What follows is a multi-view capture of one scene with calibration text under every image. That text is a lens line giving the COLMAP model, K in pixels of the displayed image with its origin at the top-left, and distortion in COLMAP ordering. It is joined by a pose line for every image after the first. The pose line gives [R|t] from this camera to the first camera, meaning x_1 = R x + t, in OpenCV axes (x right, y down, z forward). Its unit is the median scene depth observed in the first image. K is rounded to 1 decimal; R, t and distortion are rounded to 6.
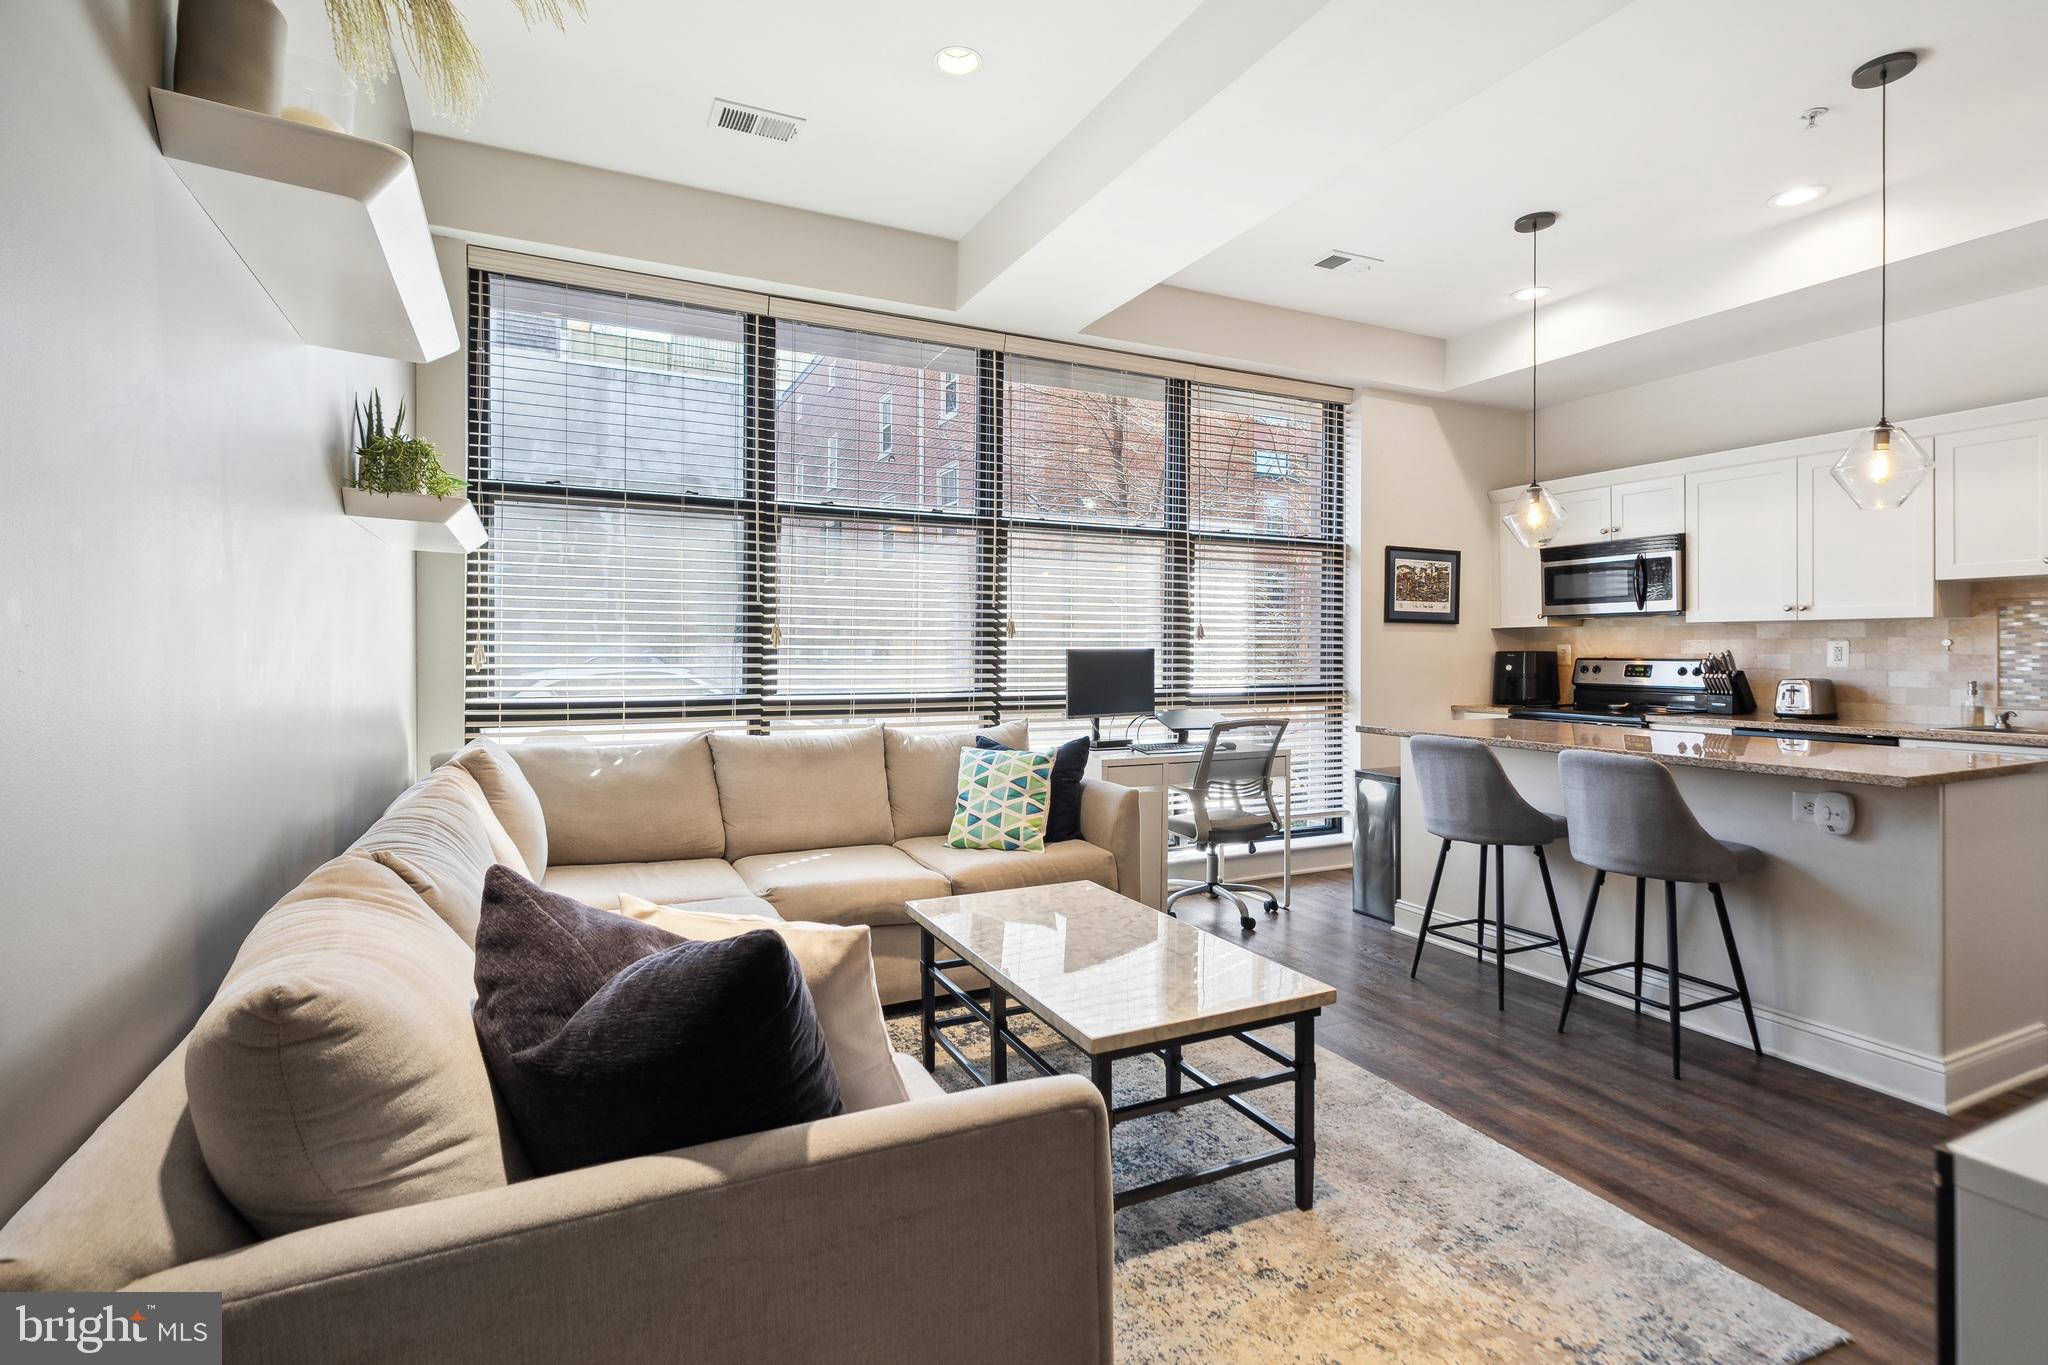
lens RADIAL K [[953.7, 0, 1018.9], [0, 953.7, 666.0], [0, 0, 1]] dist [0.000046, -0.002658]
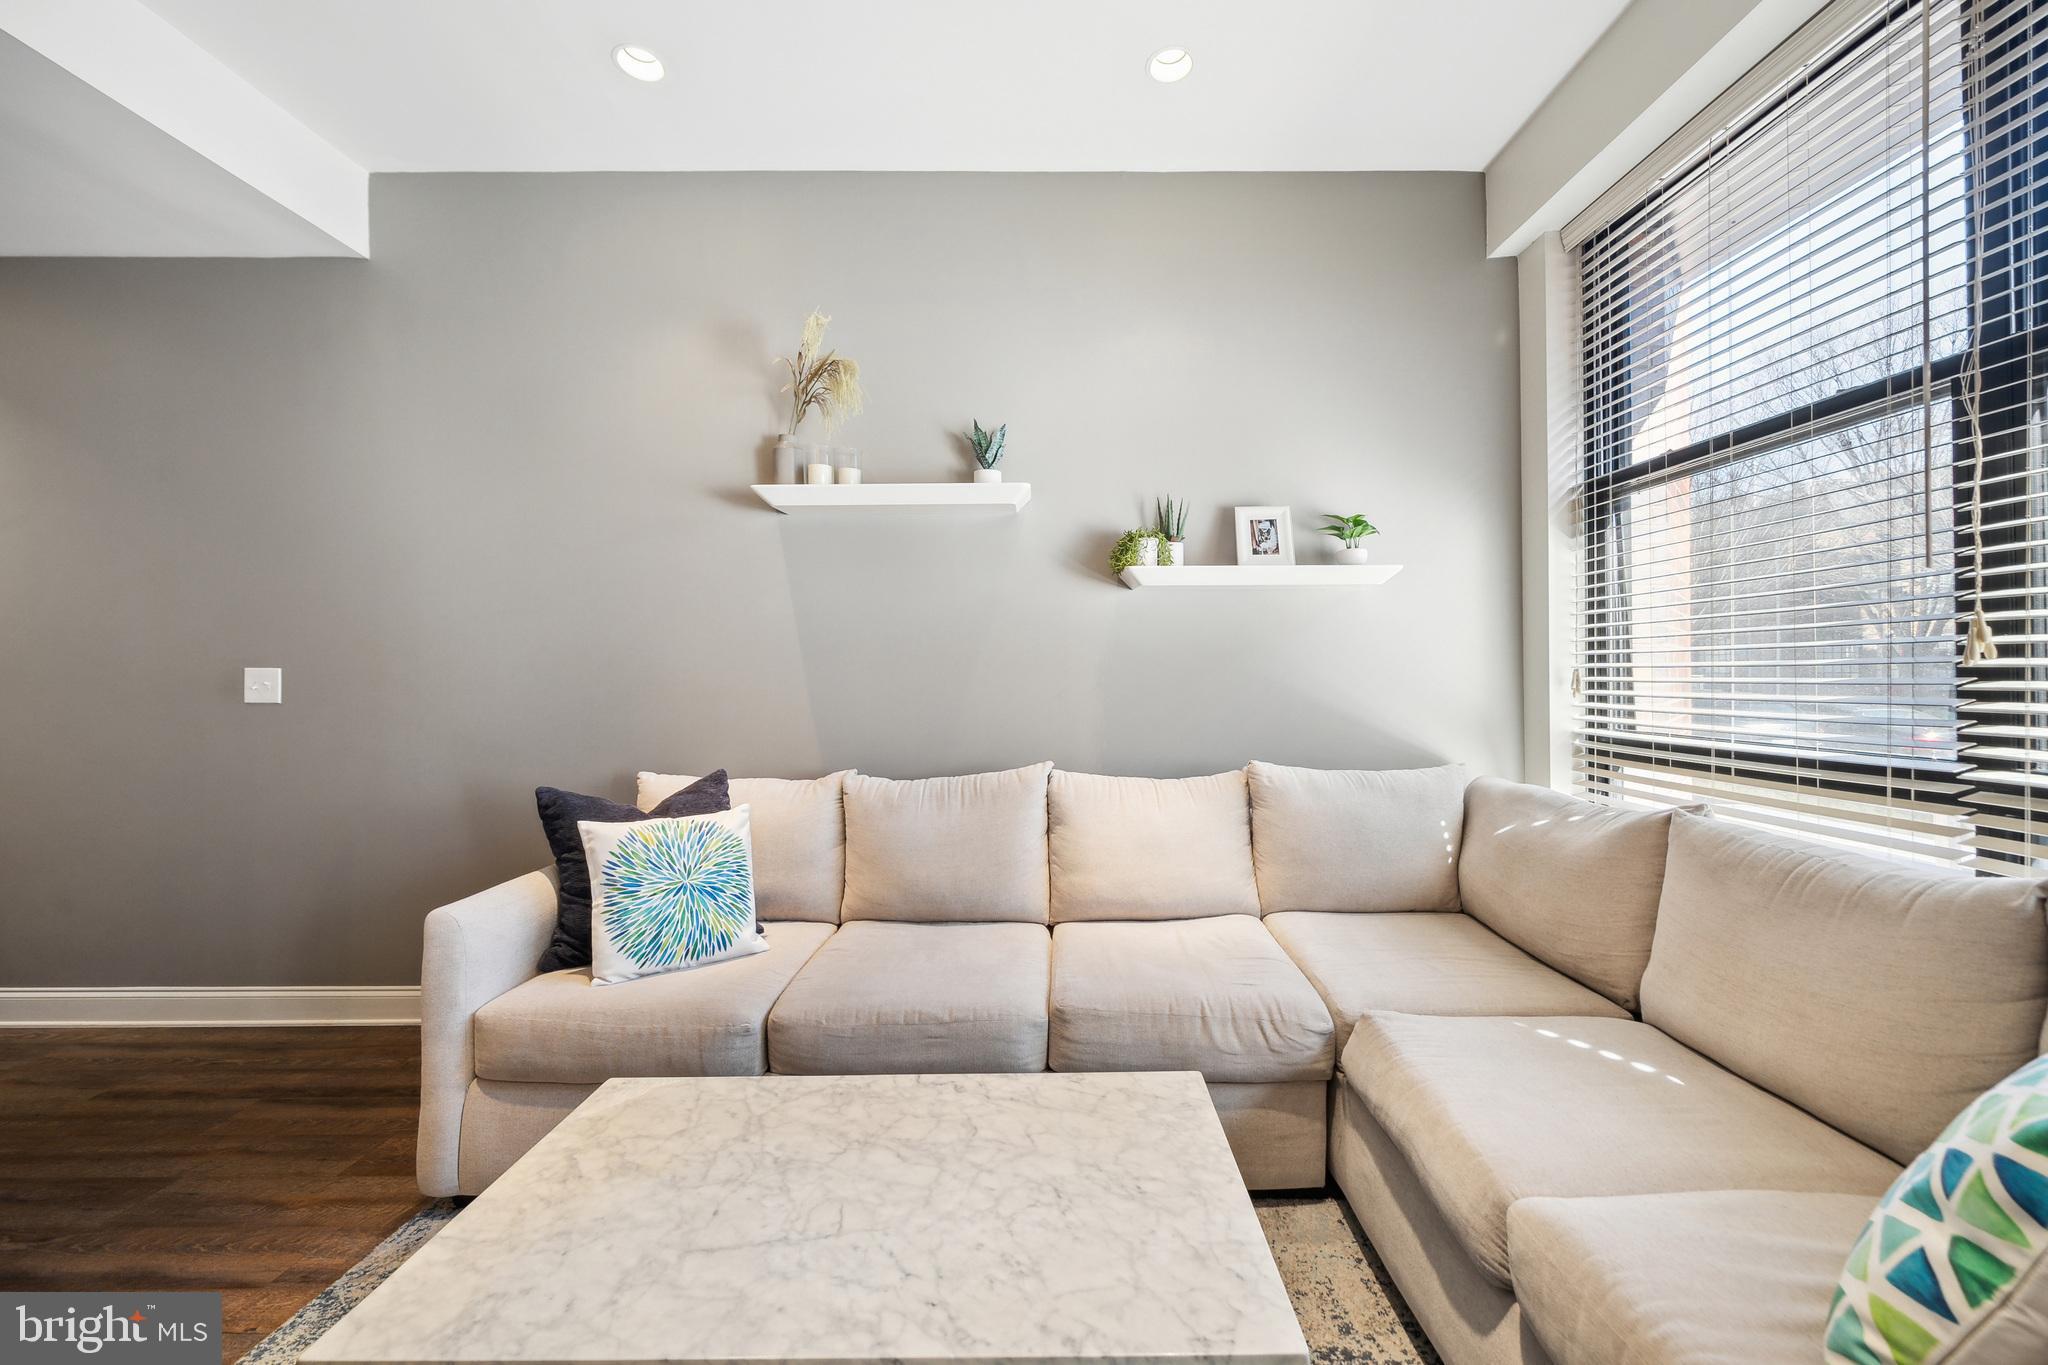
lens RADIAL K [[781.0, 0, 1043.9], [0, 781.0, 674.6], [0, 0, 1]] dist [-0.001463, -0.000195]
pose [[-0.426112, -0.000032, -0.904670, 0.239337], [-0.007014, 0.999970, 0.003268, -0.011188], [0.904643, 0.007738, -0.426100, 0.680157]]
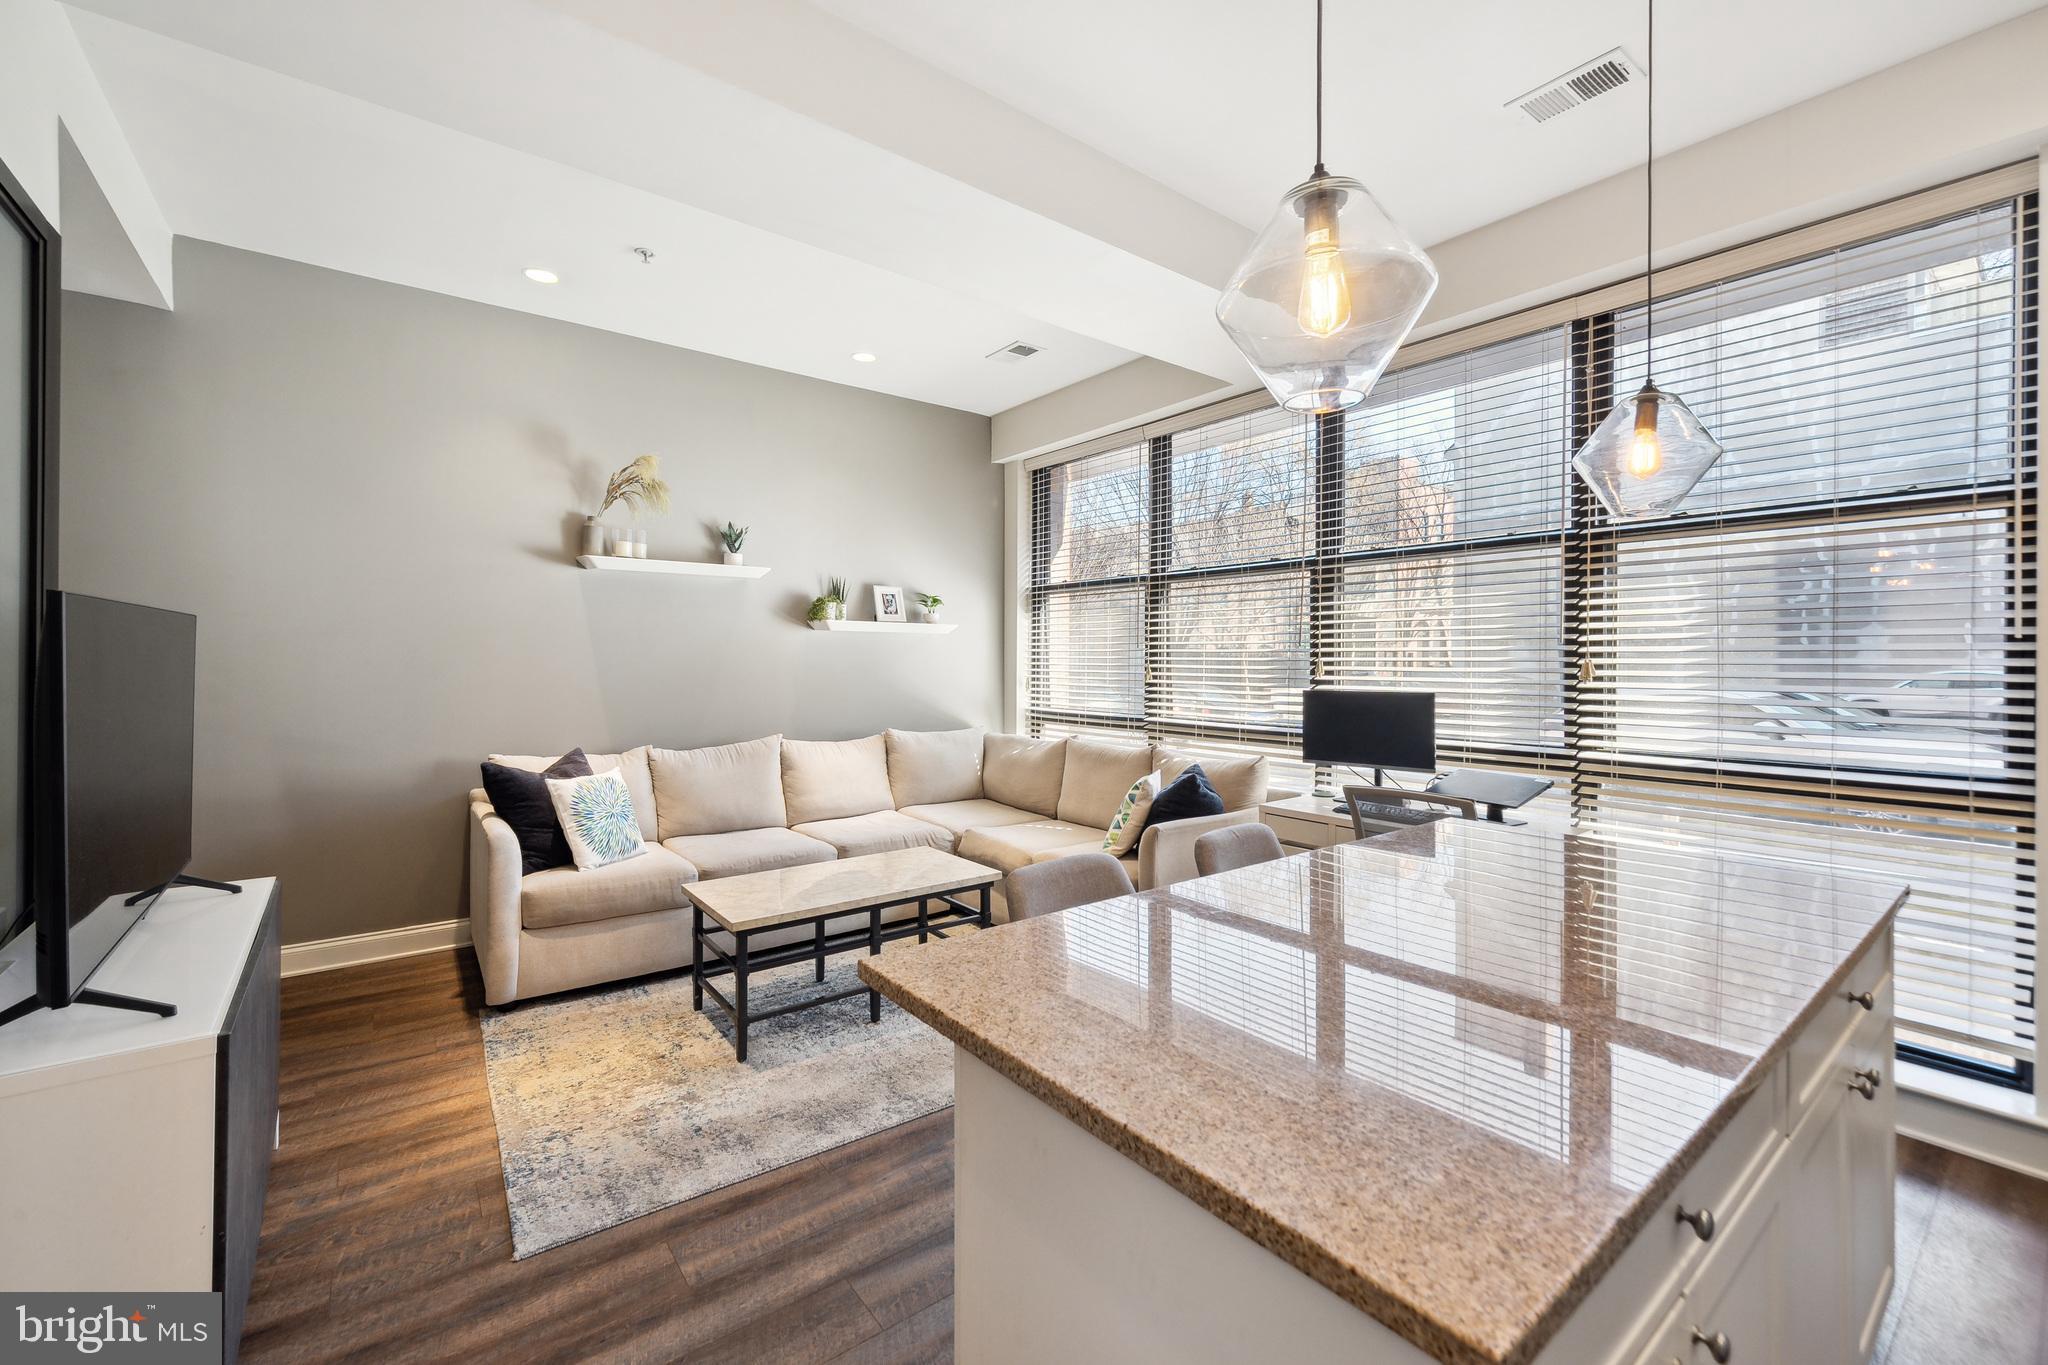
lens RADIAL K [[832.8, 0, 1027.9], [0, 832.8, 663.4], [0, 0, 1]] dist [-0.002360, 0.000991]
pose [[0.218483, 0.002314, -0.975838, 0.774357], [-0.018872, 0.999820, -0.001854, -0.036265], [0.975658, 0.018821, 0.218487, 0.517211]]
